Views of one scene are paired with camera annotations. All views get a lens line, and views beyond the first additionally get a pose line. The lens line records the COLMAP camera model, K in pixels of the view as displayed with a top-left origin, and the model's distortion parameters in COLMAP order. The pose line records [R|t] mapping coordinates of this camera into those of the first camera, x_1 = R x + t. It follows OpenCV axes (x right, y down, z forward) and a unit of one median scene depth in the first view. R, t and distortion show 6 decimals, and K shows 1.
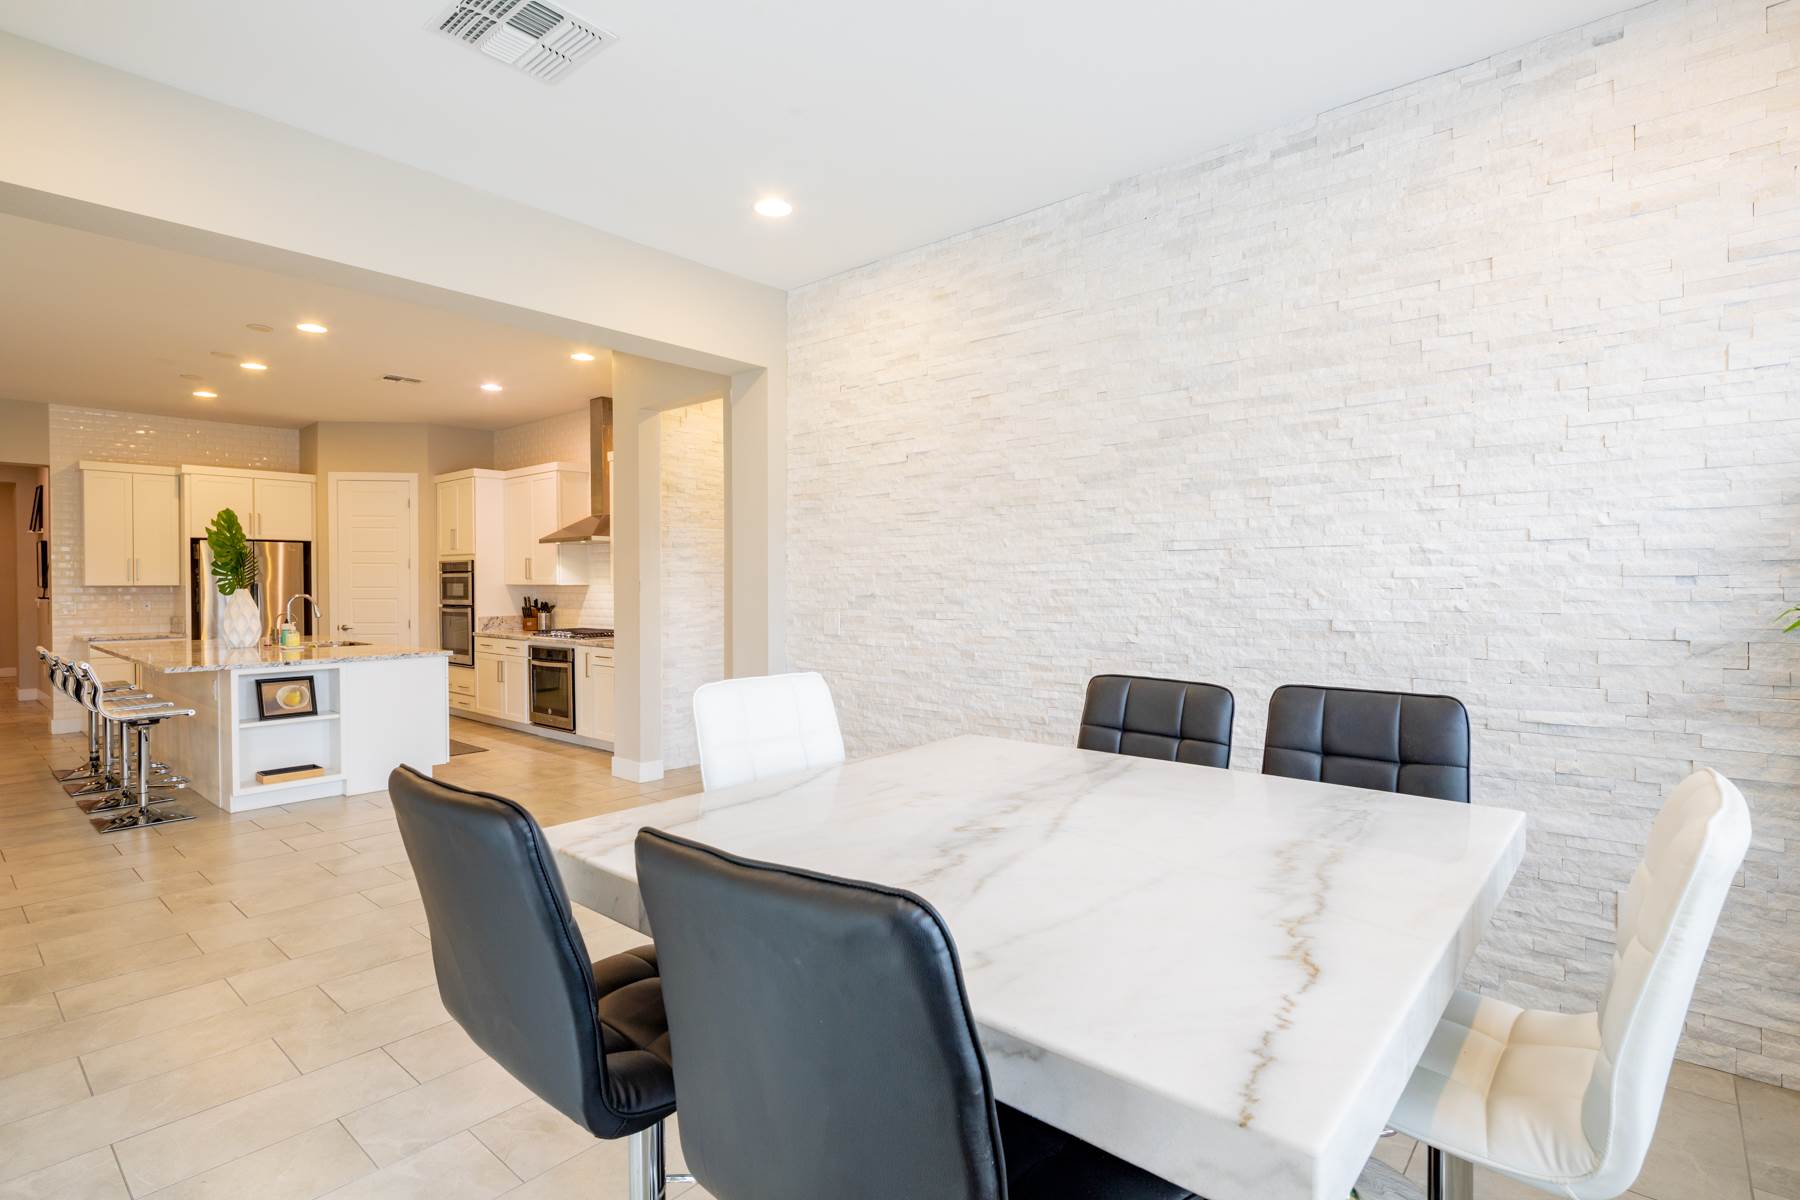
lens RADIAL K [[870.5, 0, 892.1], [0, 870.5, 592.6], [0, 0, 1]] dist [0.010679, -0.004546]
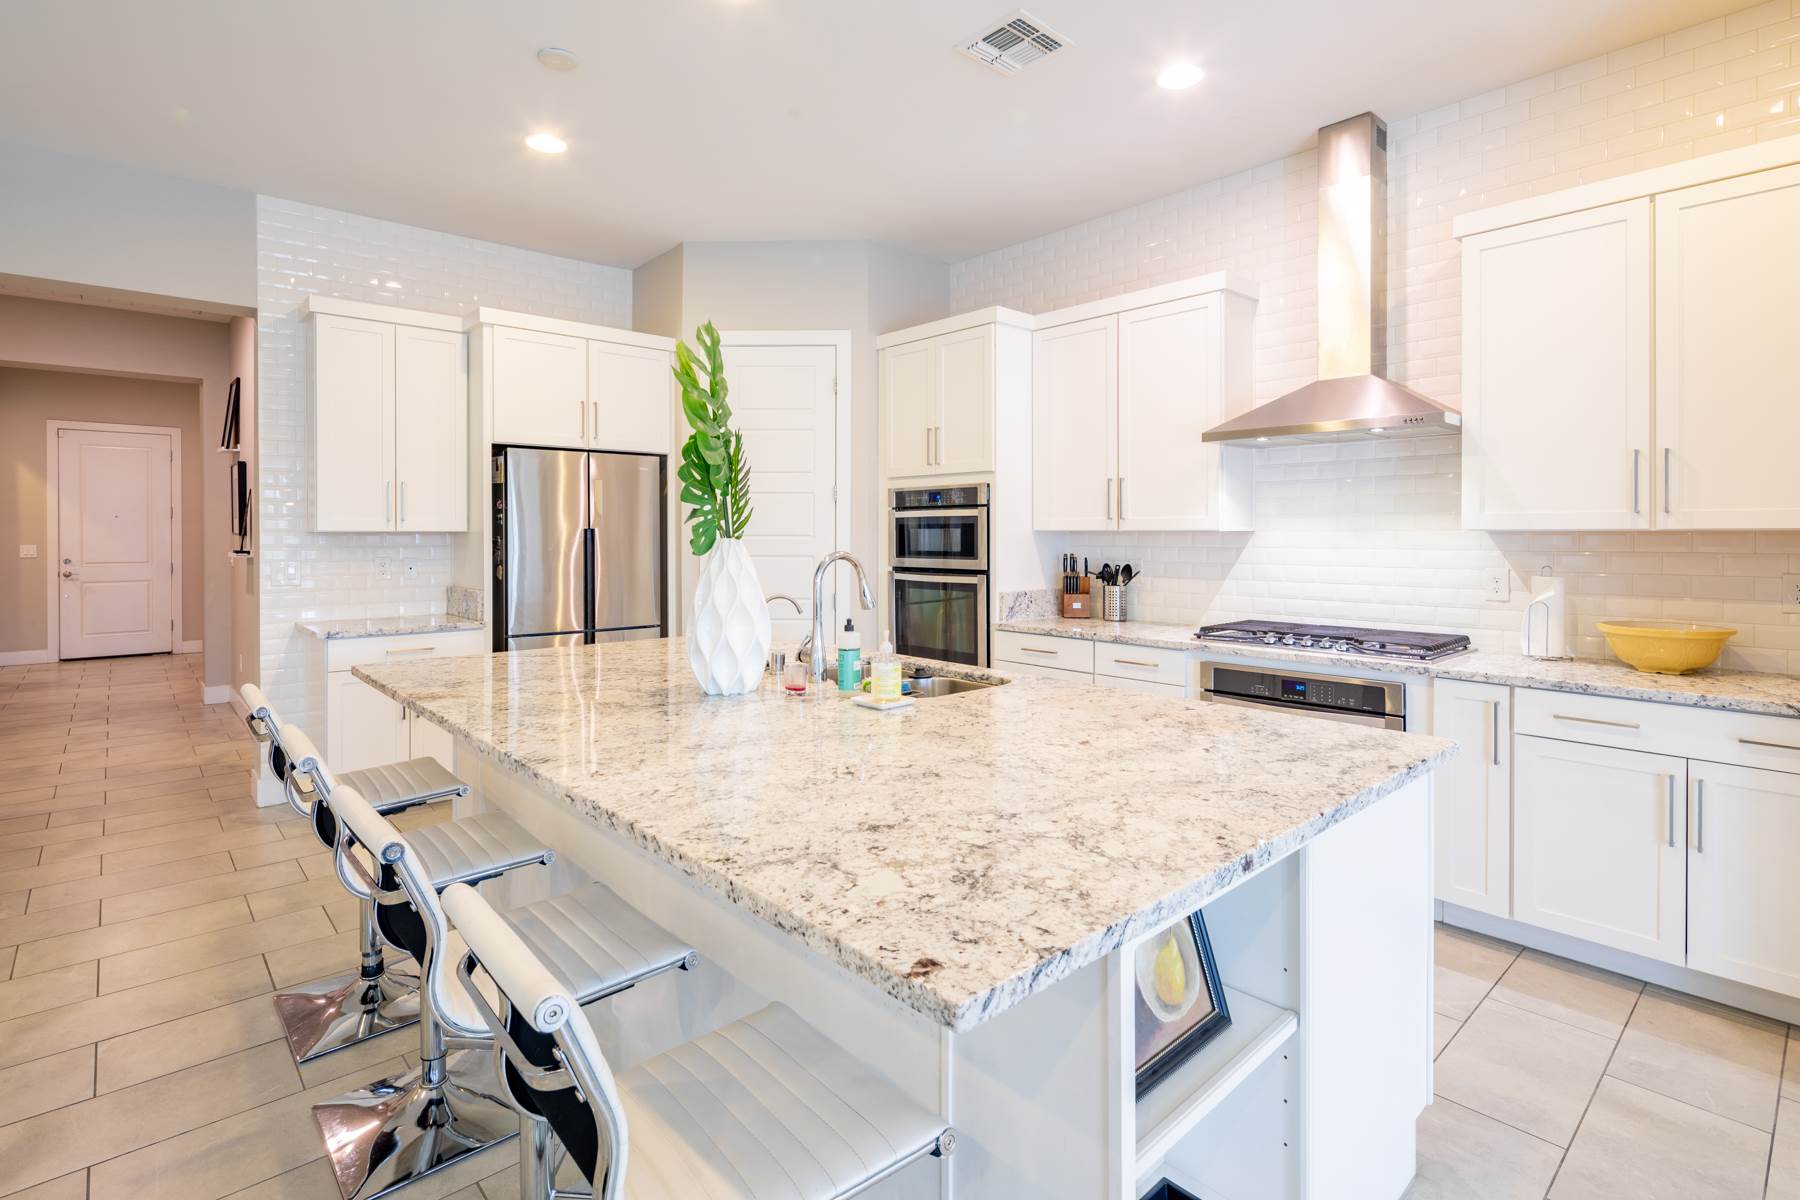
lens RADIAL K [[870.5, 0, 891.1], [0, 870.5, 540.8], [0, 0, 1]] dist [0.010679, -0.004546]
pose [[0.992731, 0.002677, -0.120328, -0.475272], [-0.003095, 0.999990, -0.003289, -0.001250], [0.120318, 0.003637, 0.992729, 0.478356]]
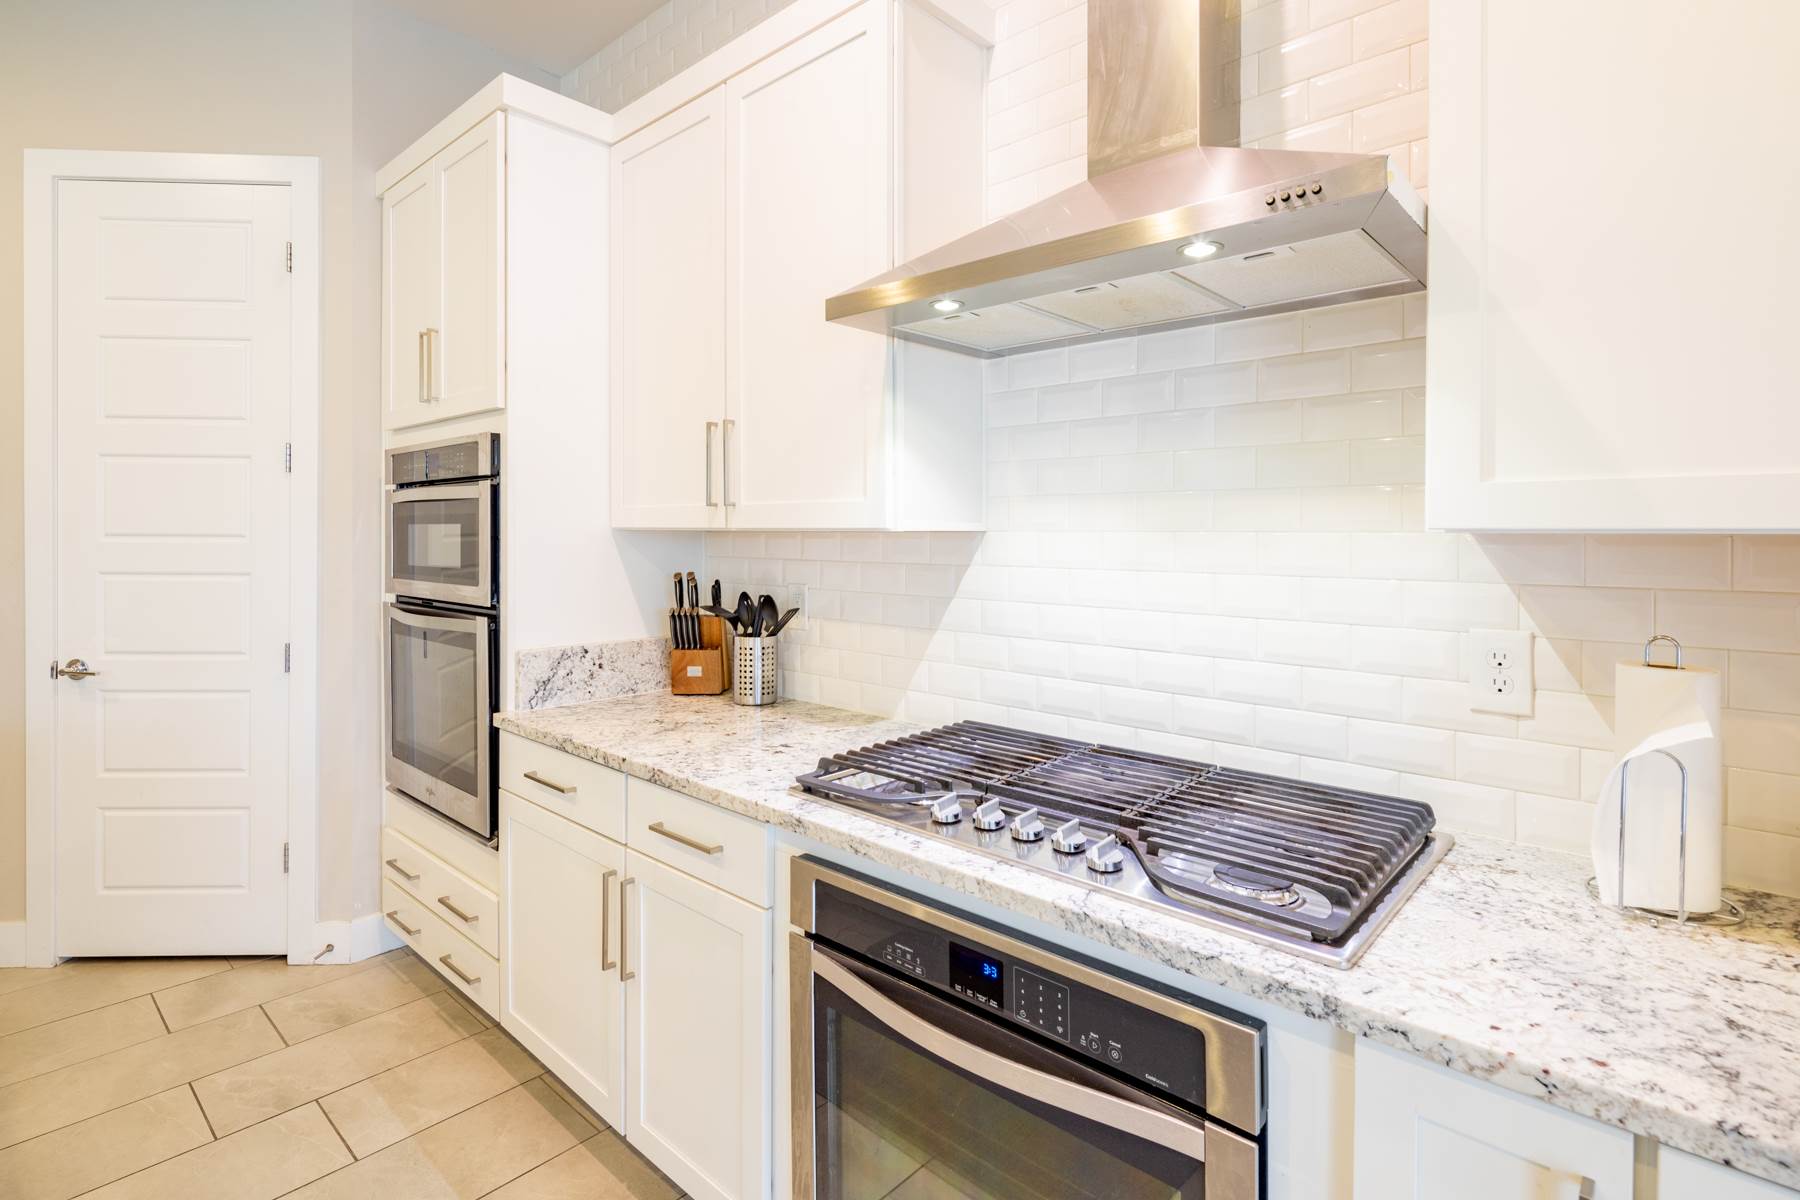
lens RADIAL K [[870.5, 0, 890.0], [0, 870.5, 540.7], [0, 0, 1]] dist [0.010679, -0.004546]
pose [[0.999617, 0.006906, -0.026793, -0.355744], [-0.007016, 0.999967, -0.004017, -0.005157], [0.026765, 0.004204, 0.999633, 0.743143]]
